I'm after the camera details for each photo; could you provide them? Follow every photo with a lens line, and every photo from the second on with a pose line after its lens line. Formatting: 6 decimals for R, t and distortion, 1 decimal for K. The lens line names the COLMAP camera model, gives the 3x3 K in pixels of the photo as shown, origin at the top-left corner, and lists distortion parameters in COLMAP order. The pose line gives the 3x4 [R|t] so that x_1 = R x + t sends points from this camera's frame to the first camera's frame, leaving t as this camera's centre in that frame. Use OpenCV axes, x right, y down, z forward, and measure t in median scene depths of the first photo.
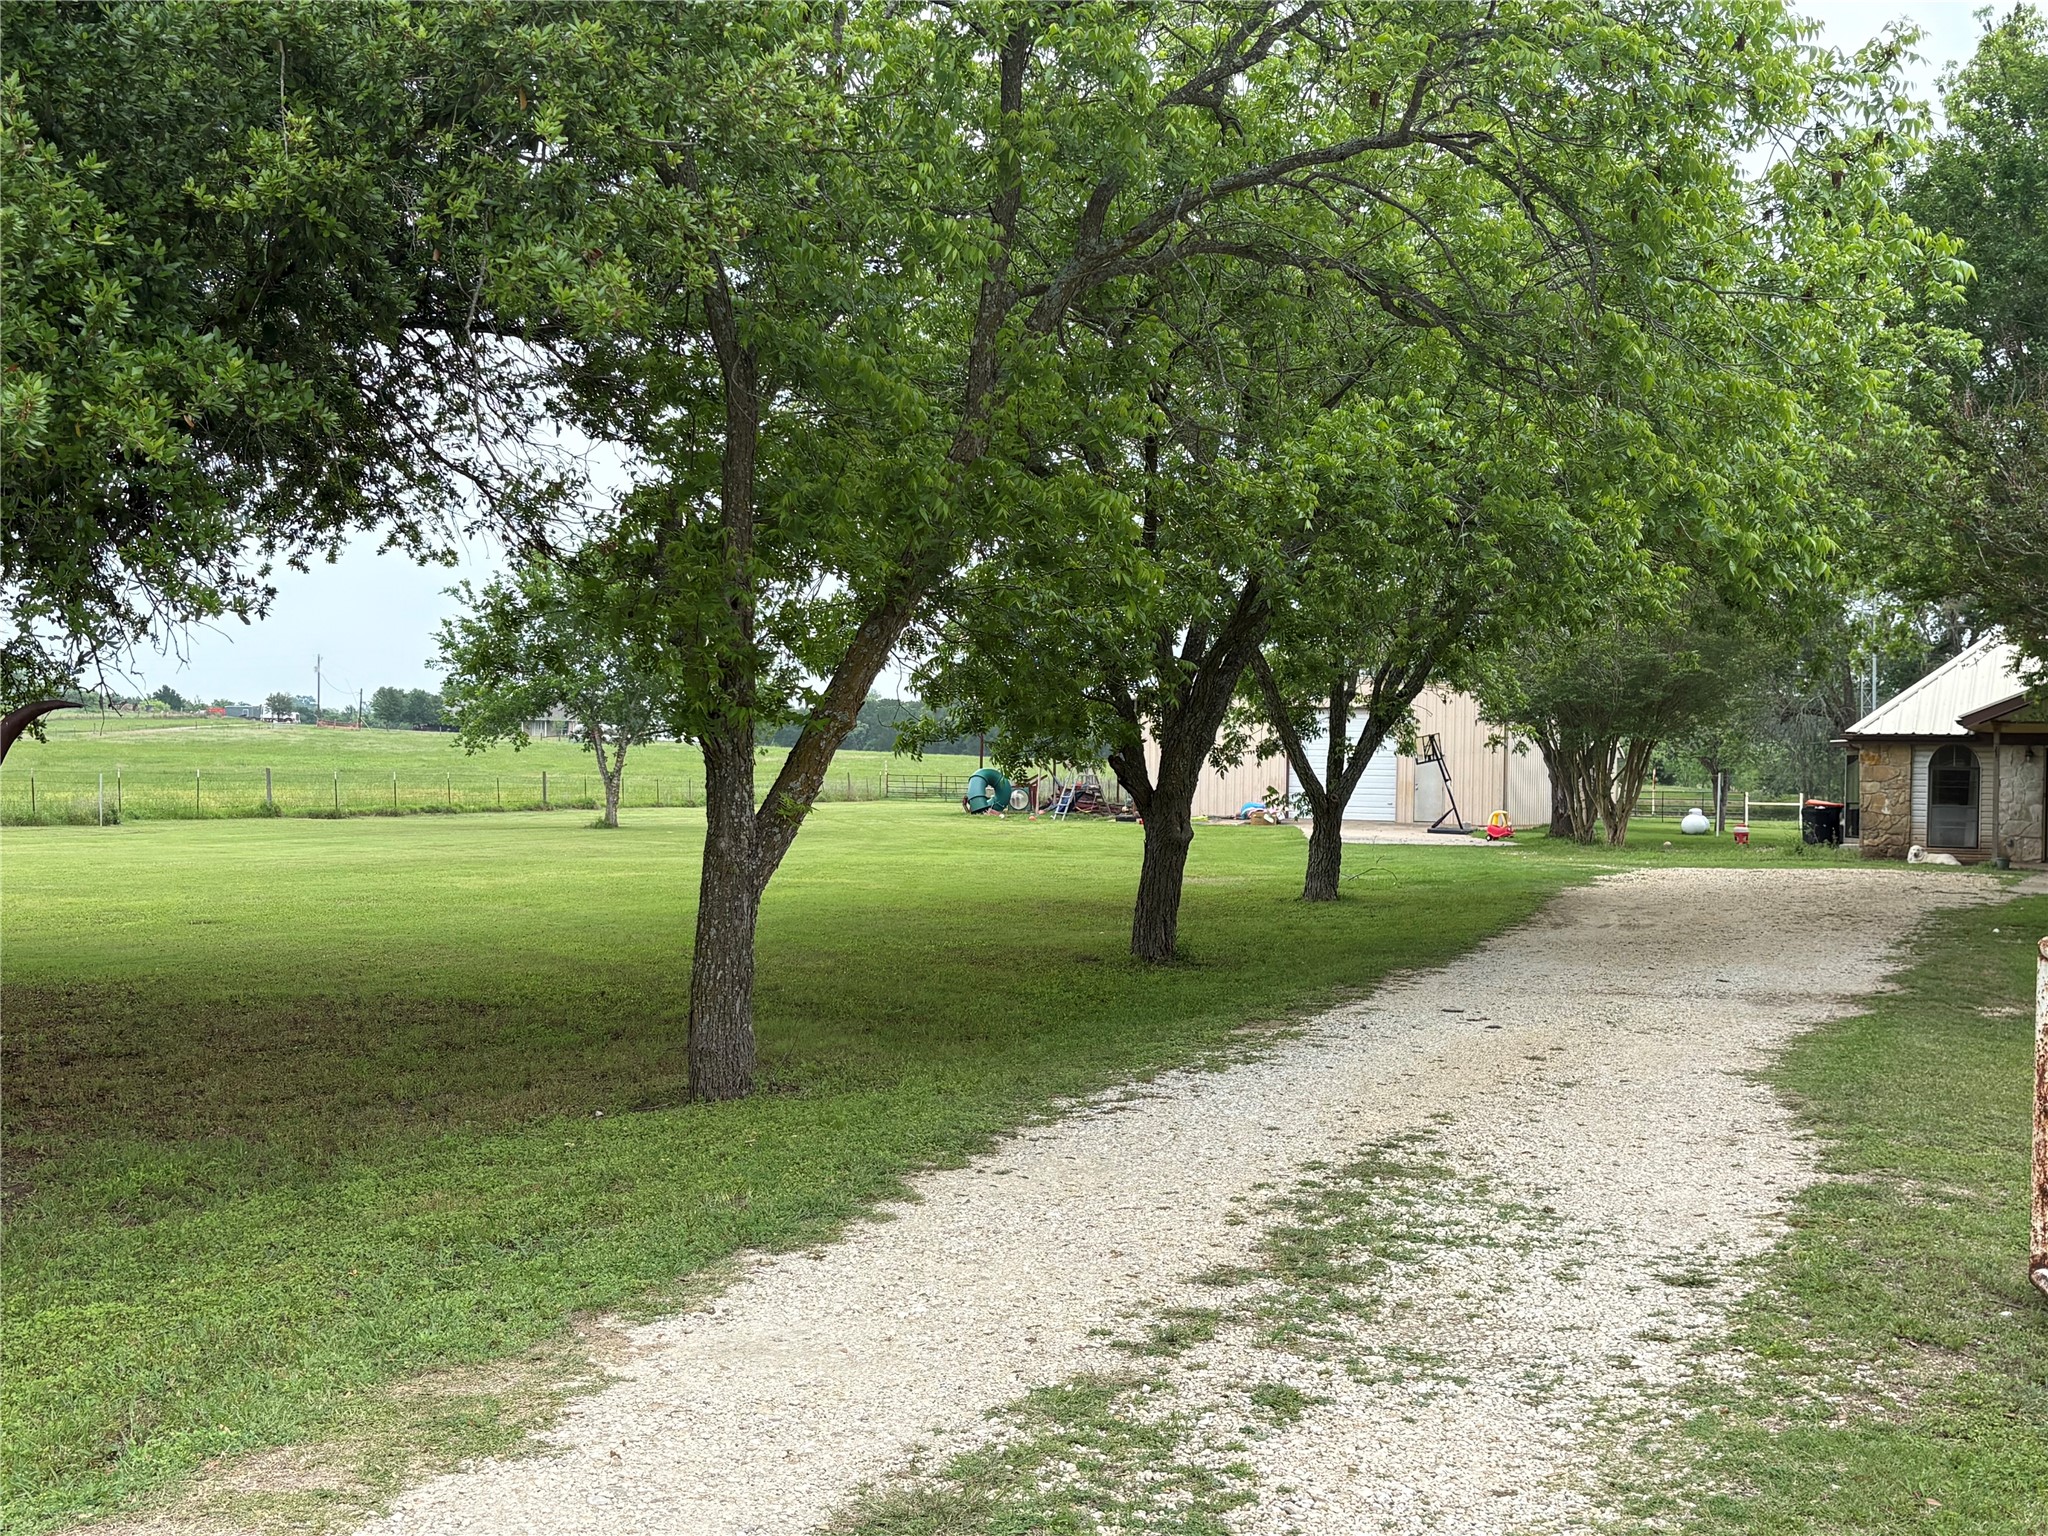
lens RADIAL K [[2377.5, 0, 1024.0], [0, 2377.5, 768.0], [0, 0, 1]] dist [0.116982, -0.015989]
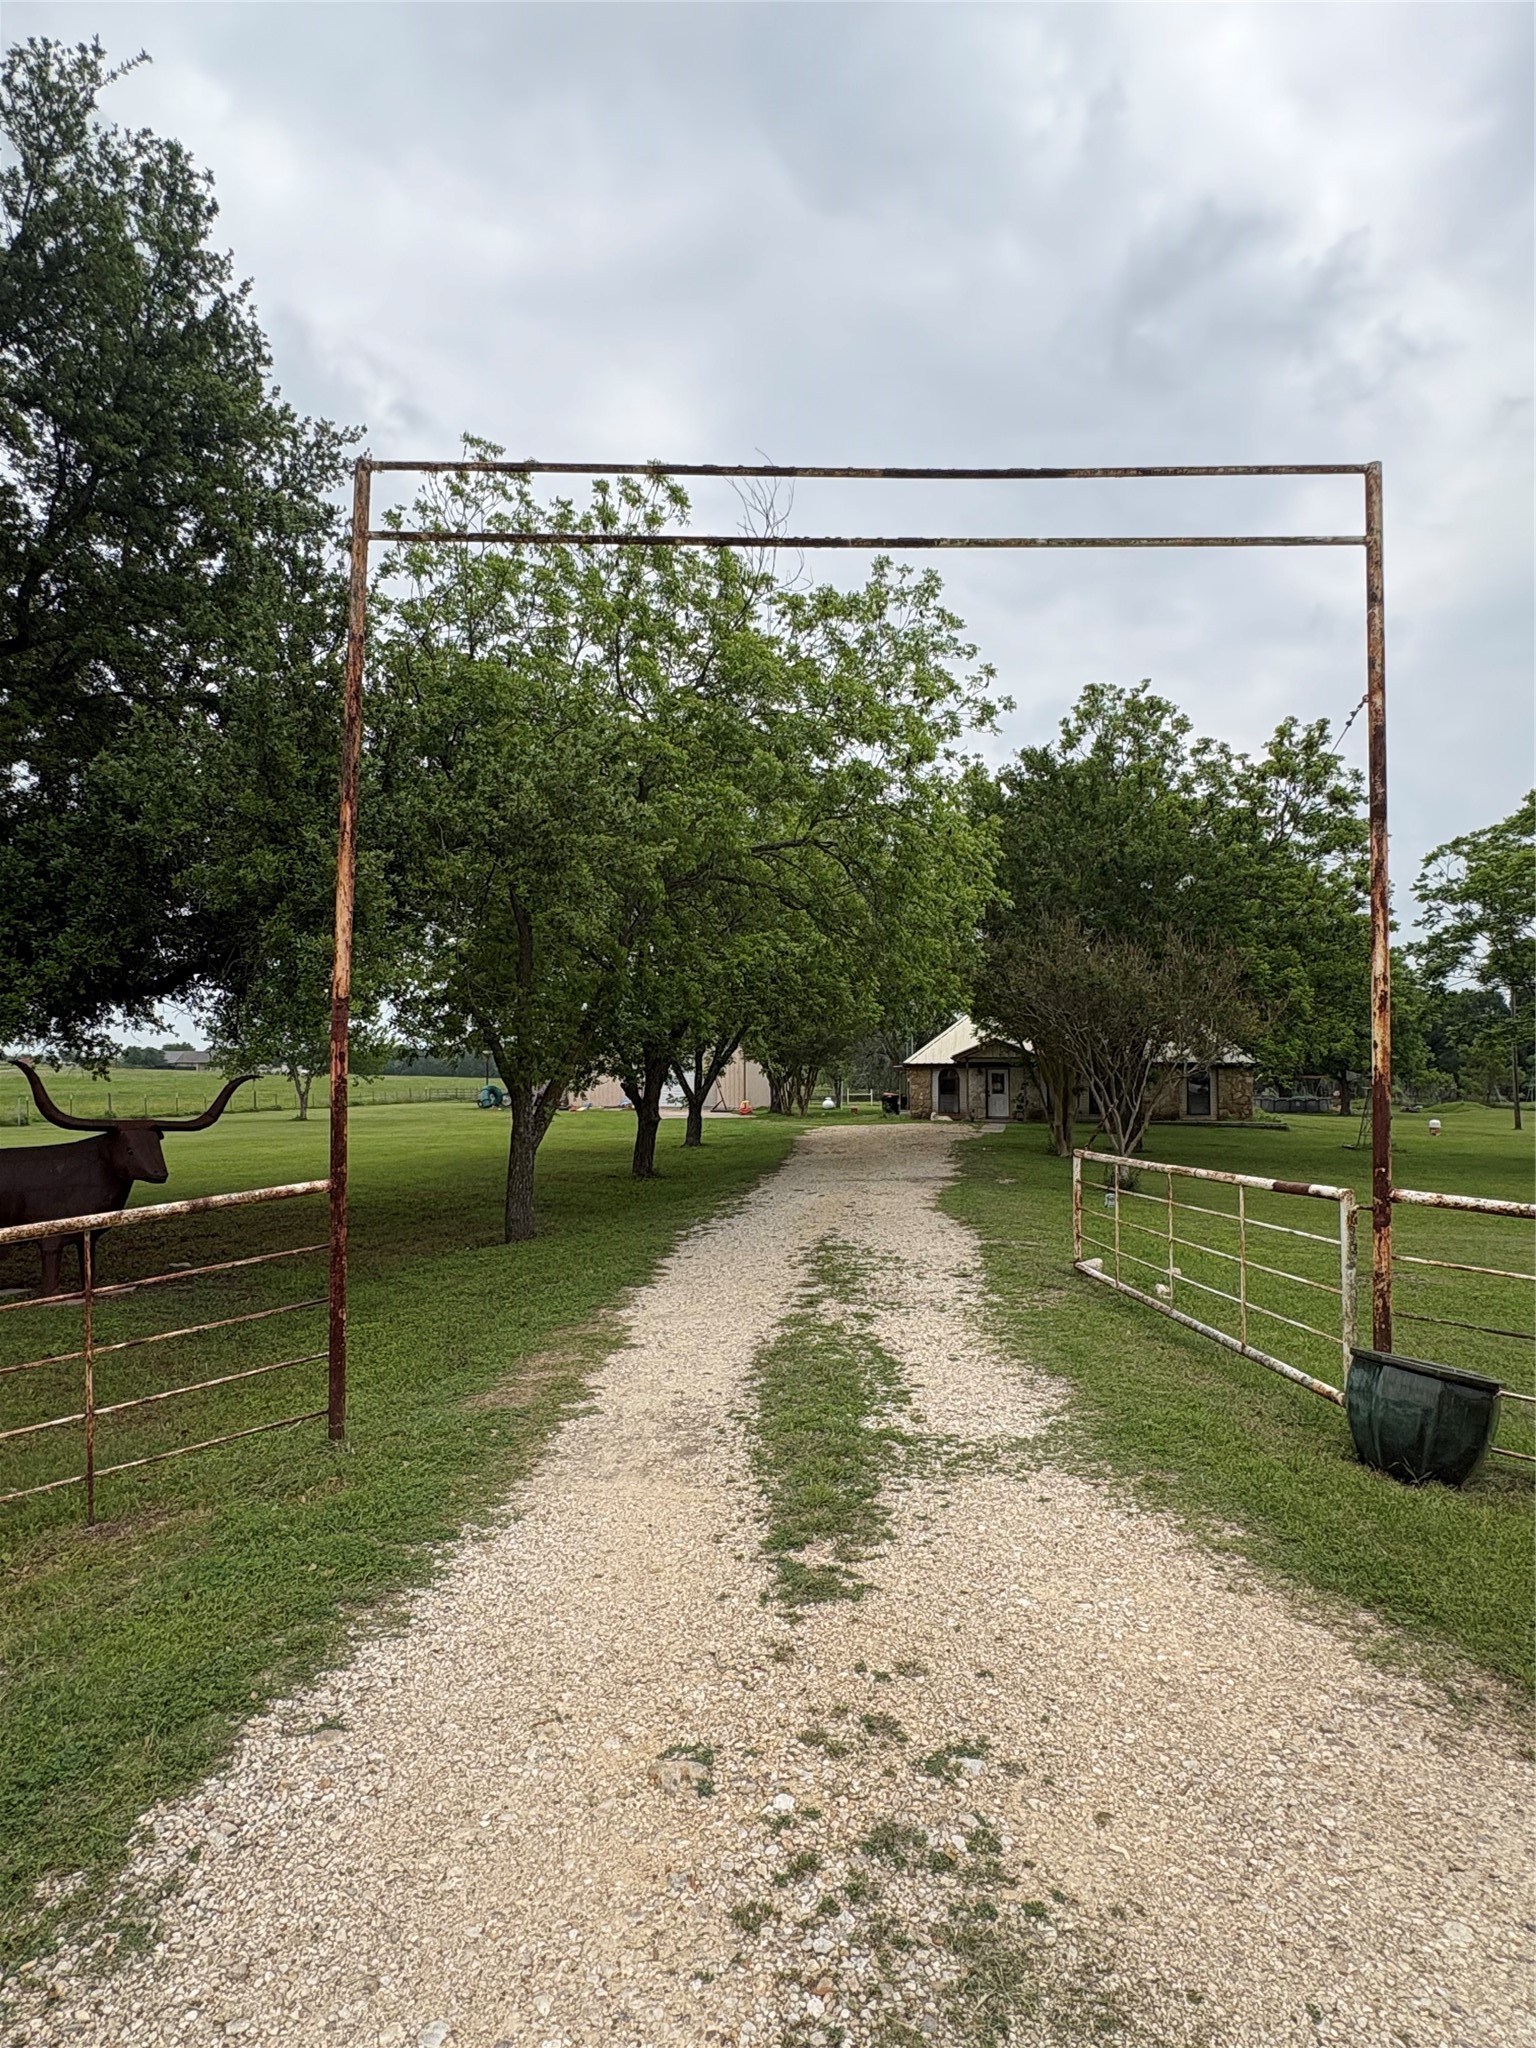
lens RADIAL K [[1263.0, 0, 768.0], [0, 1263.0, 1024.0], [0, 0, 1]] dist [0.000382, -0.000033]
pose [[0.964391, -0.006982, 0.264388, -0.093898], [0.017832, 0.999093, -0.038660, -0.008063], [-0.263879, 0.041998, 0.963641, -0.106559]]
